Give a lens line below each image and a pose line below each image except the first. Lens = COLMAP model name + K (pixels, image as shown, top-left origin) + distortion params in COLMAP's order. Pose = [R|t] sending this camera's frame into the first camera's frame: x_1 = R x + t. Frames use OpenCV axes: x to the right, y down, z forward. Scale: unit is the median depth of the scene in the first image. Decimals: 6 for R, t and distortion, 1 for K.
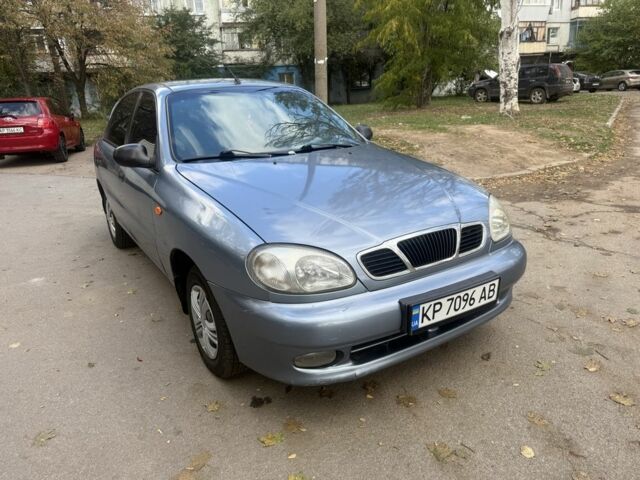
lens RADIAL K [[431.6, 0, 320.0], [0, 431.6, 240.0], [0, 0, 1]] dist [0.003726, -0.003776]
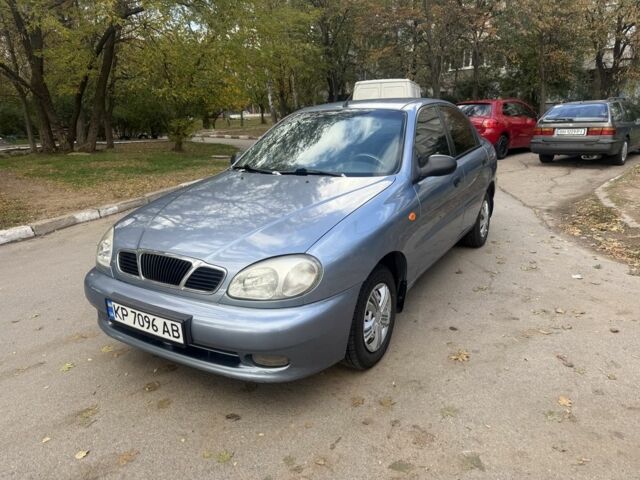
lens RADIAL K [[431.6, 0, 320.0], [0, 431.6, 240.0], [0, 0, 1]] dist [0.003726, -0.003776]
pose [[0.465567, 0.265836, -0.844144, 0.354244], [-0.259466, 0.952908, 0.156986, -0.086951], [0.846123, 0.145939, 0.512618, 0.193934]]
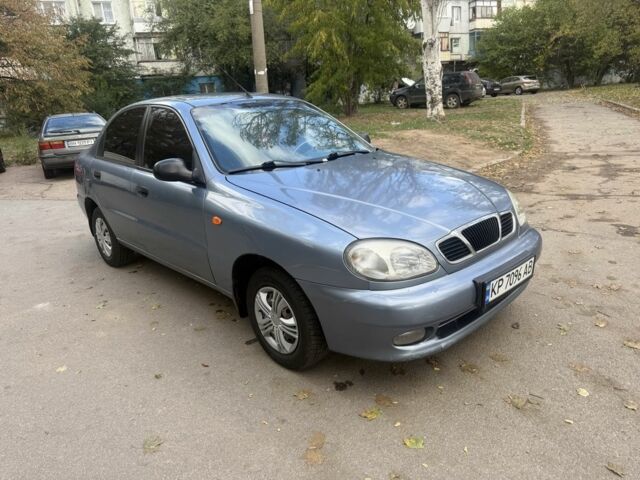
lens RADIAL K [[426.1, 0, 319.3], [0, 426.1, 245.9], [0, 0, 1]] dist [0.024496, -0.028478]
pose [[0.984171, -0.076794, 0.159719, -0.094549], [0.077439, 0.996995, 0.002192, 0.003259], [-0.159408, 0.010211, 0.987160, -0.019316]]
